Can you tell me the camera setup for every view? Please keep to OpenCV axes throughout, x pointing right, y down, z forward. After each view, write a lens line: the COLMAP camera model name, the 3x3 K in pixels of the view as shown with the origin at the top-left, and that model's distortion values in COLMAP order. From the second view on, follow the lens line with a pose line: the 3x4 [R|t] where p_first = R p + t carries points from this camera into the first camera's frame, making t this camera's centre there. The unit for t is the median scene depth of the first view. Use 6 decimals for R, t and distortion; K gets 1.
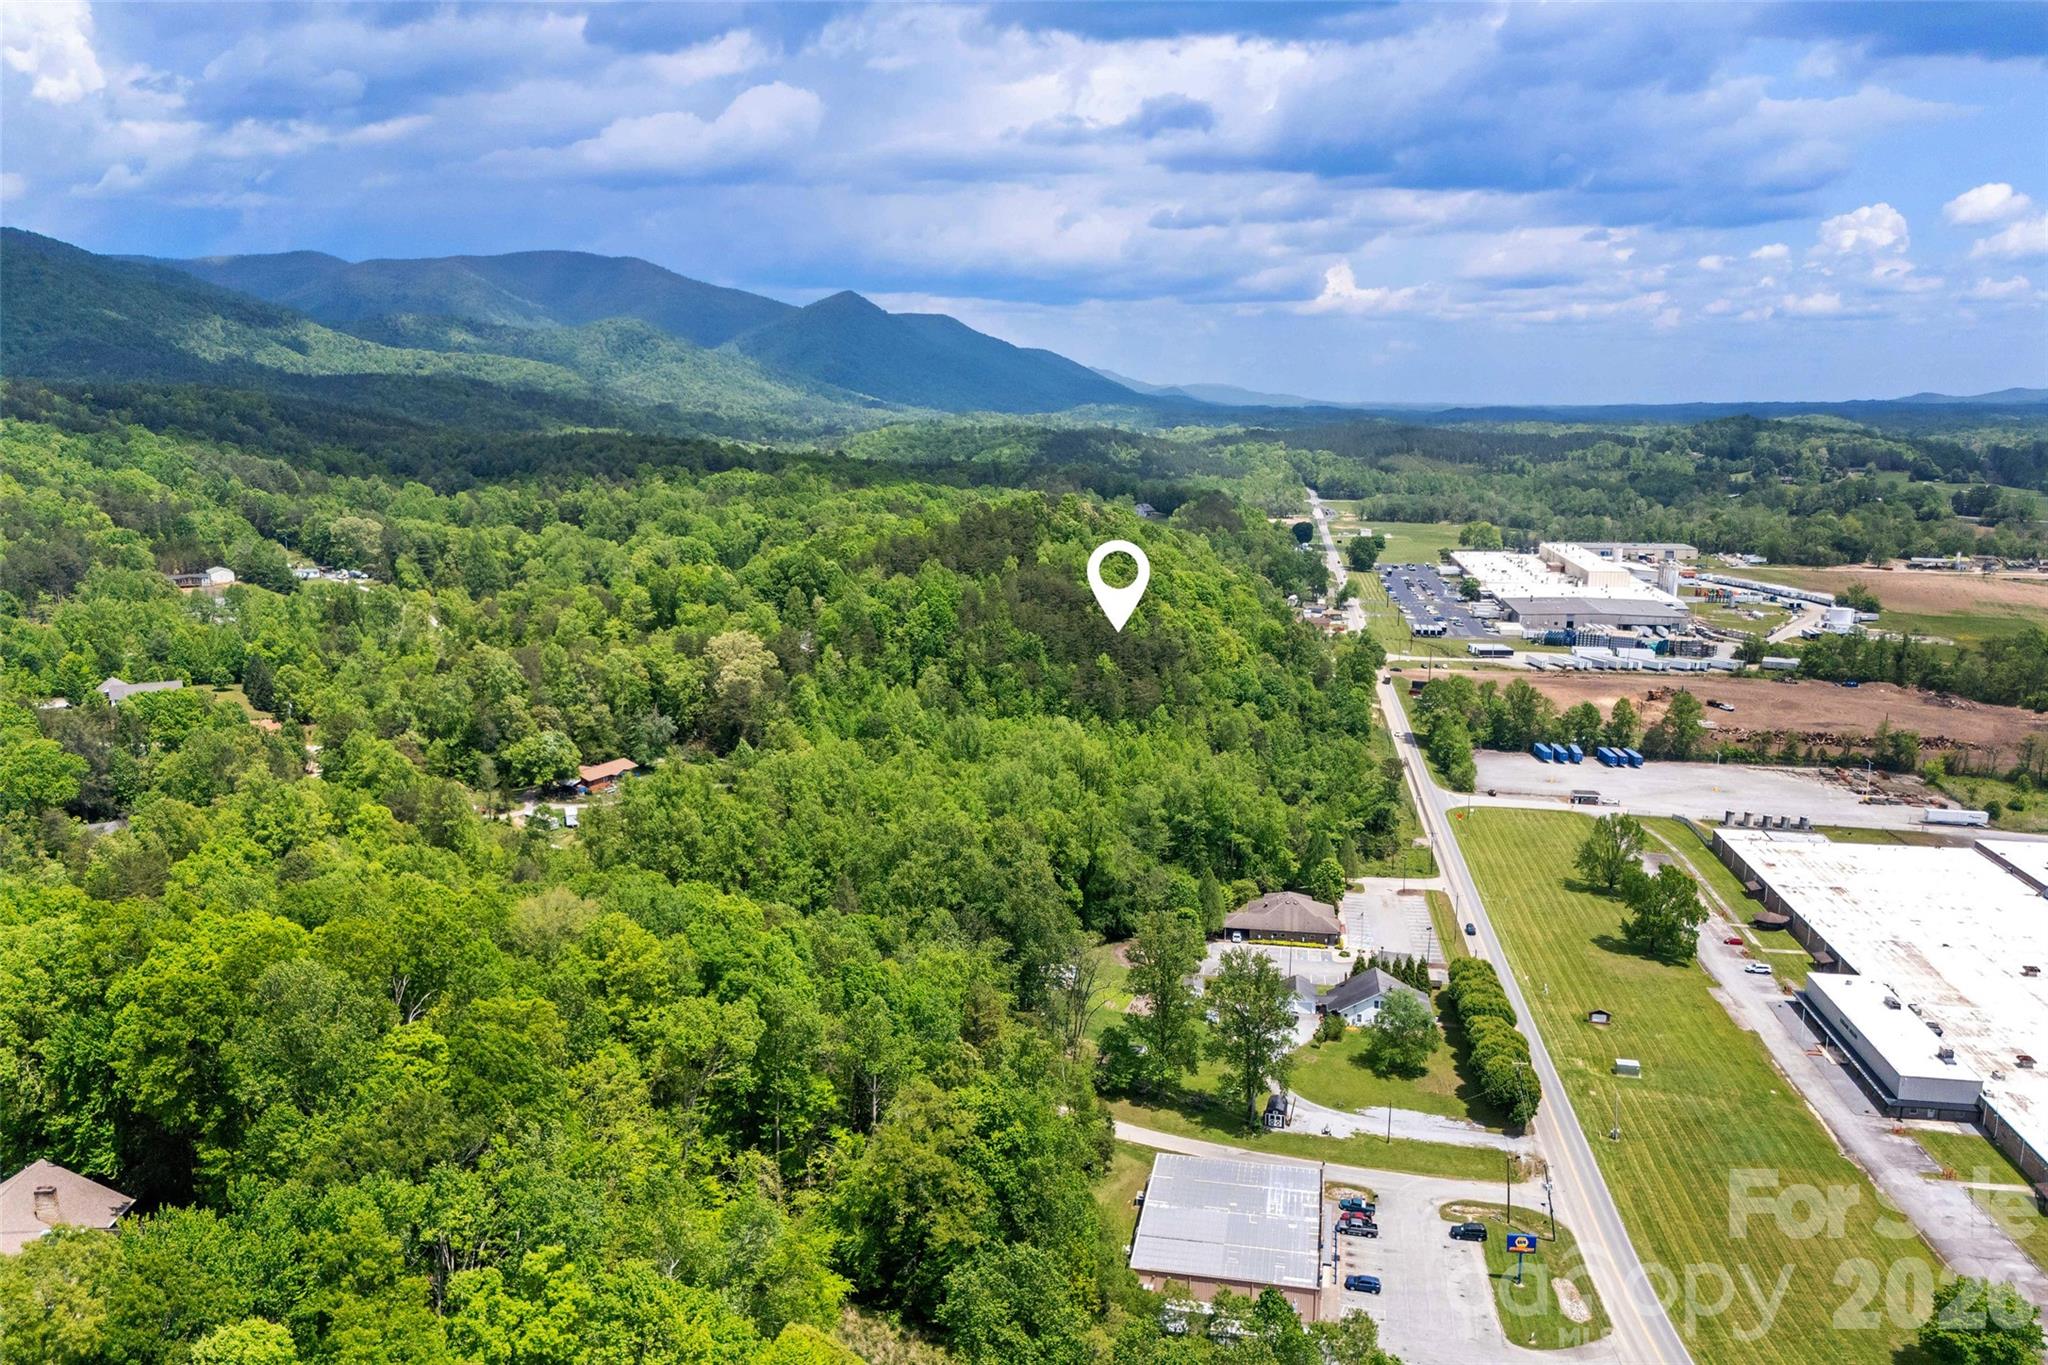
lens RADIAL K [[1520.0, 0, 1012.5], [0, 1520.0, 689.9], [0, 0, 1]] dist [0.063114, -0.065074]
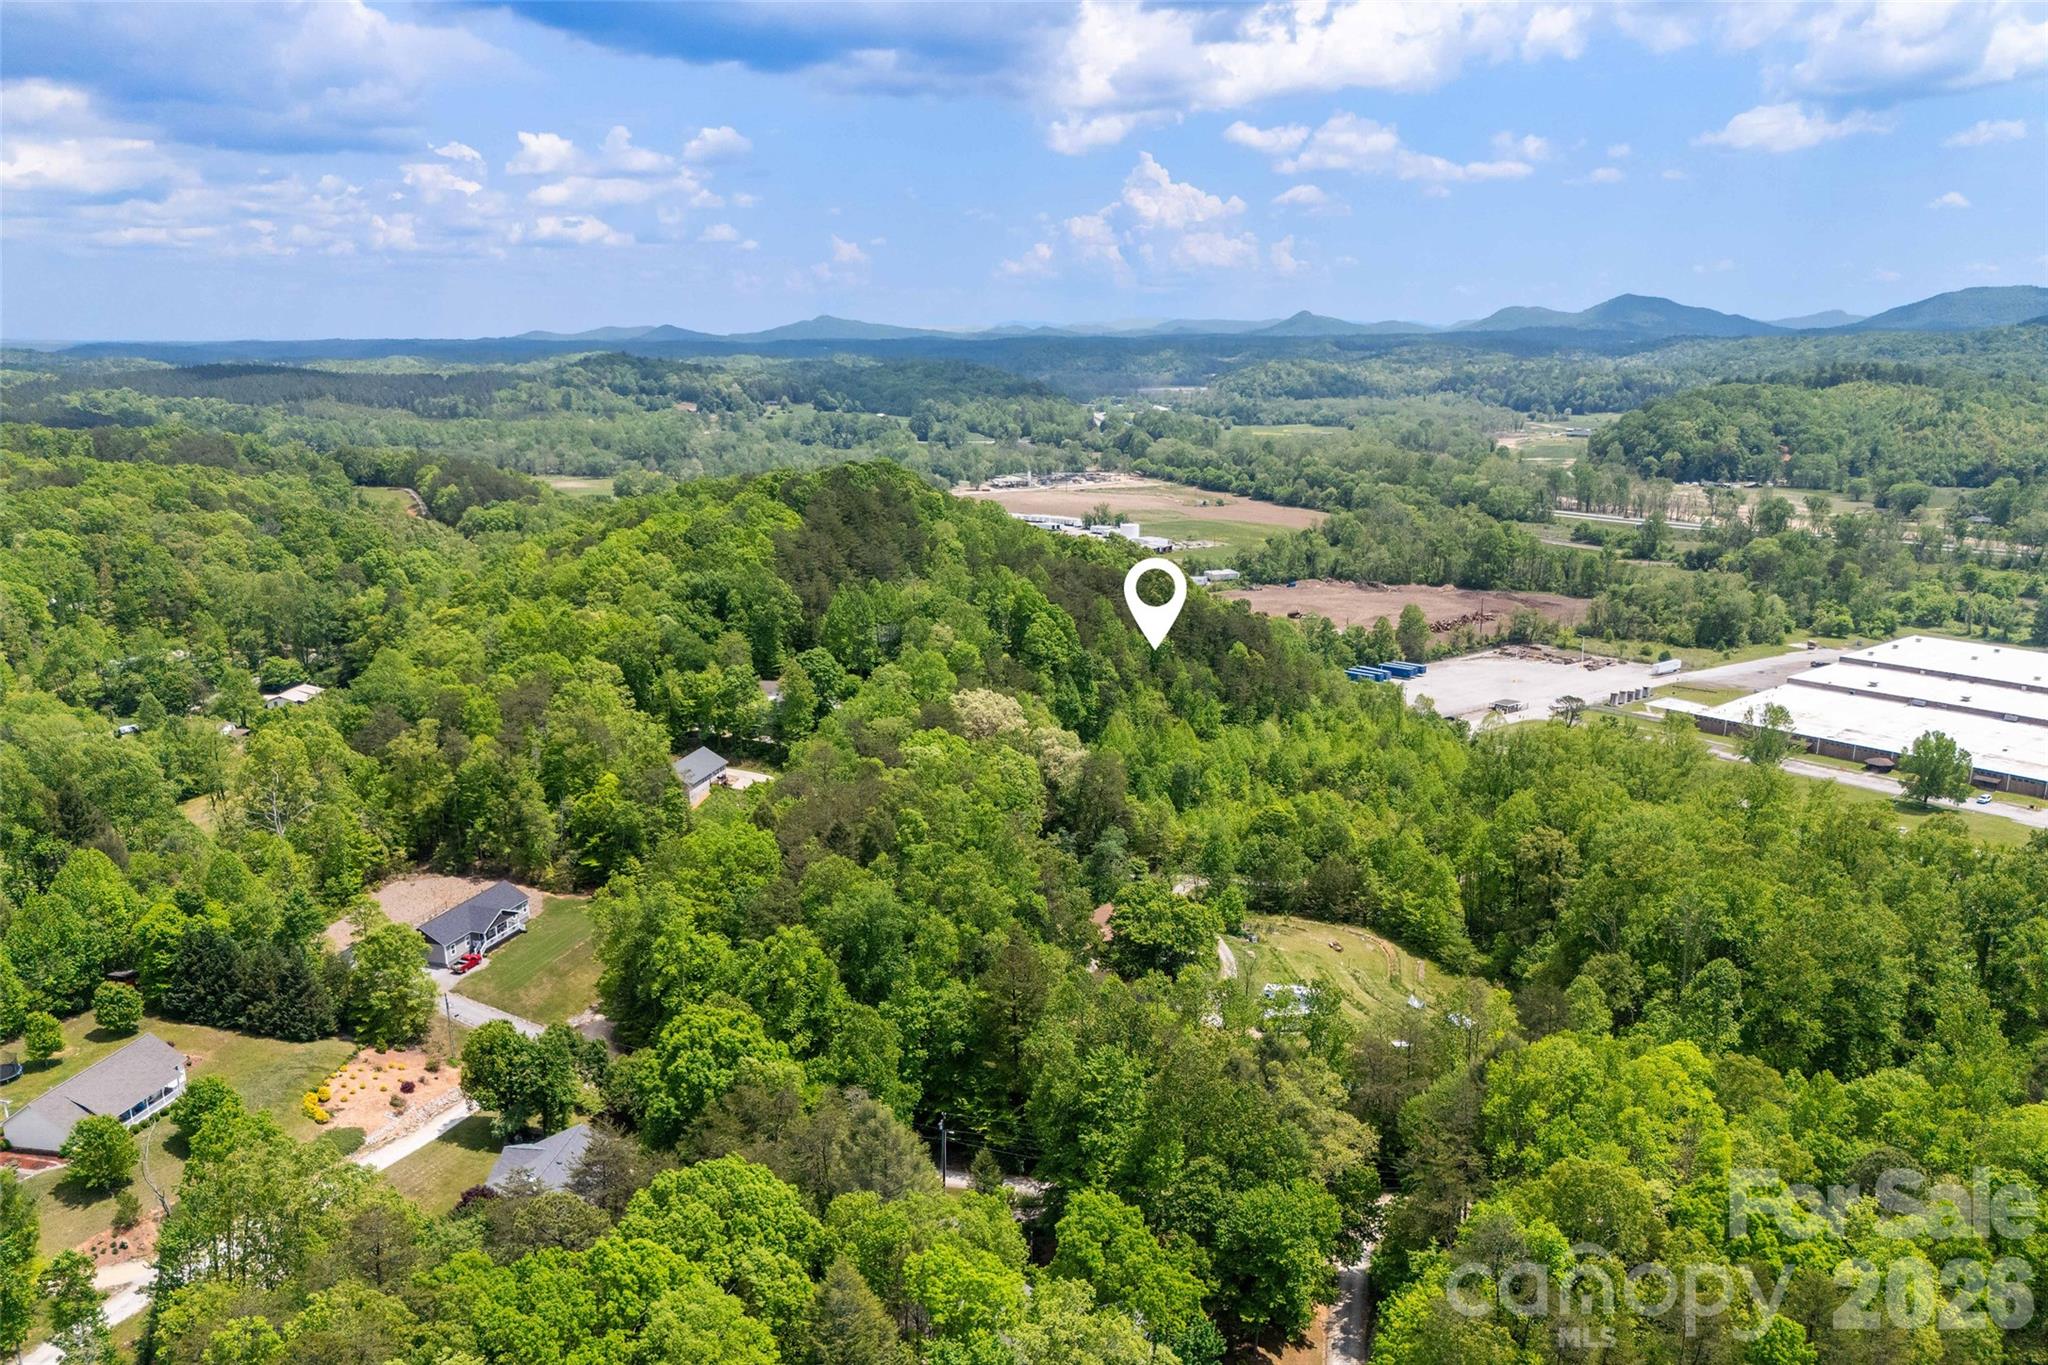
lens RADIAL K [[1555.2, 0, 1034.1], [0, 1555.2, 698.5], [0, 0, 1]] dist [0.082986, -0.097824]
pose [[0.647060, -0.176275, 0.741782, -0.419755], [0.147005, 0.983495, 0.105482, -0.064167], [-0.748133, 0.040793, 0.662294, 0.329039]]
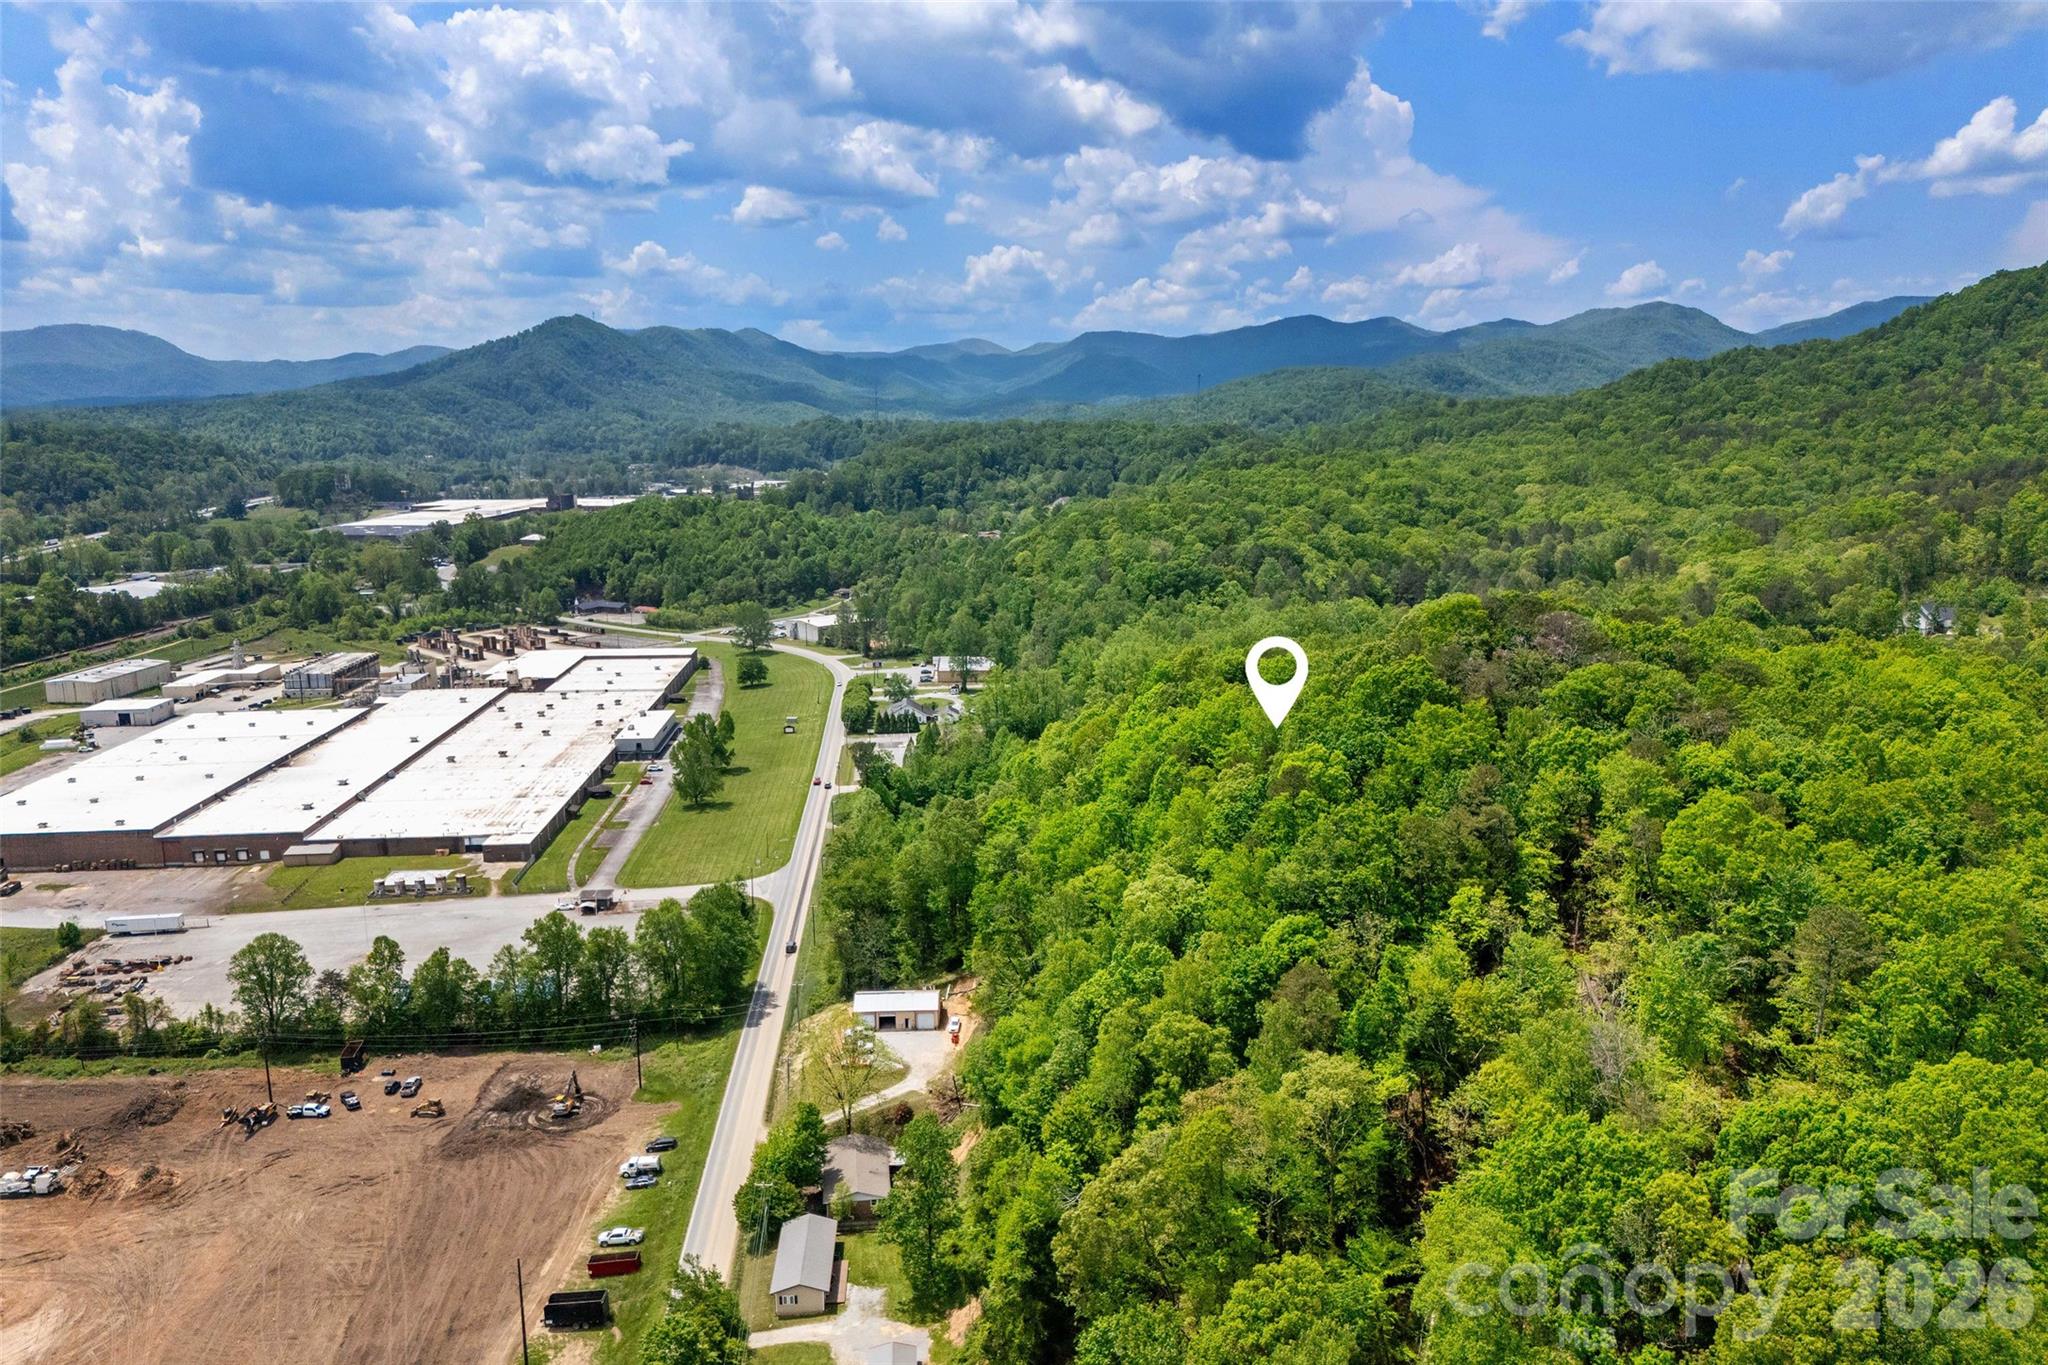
lens RADIAL K [[1516.1, 0, 1017.8], [0, 1516.1, 723.1], [0, 0, 1]] dist [0.075951, -0.078767]
pose [[-0.973715, 0.059574, -0.219841, 0.209763], [-0.031041, 0.921475, 0.387195, -0.206159], [0.225645, 0.383842, -0.895405, 1.091416]]
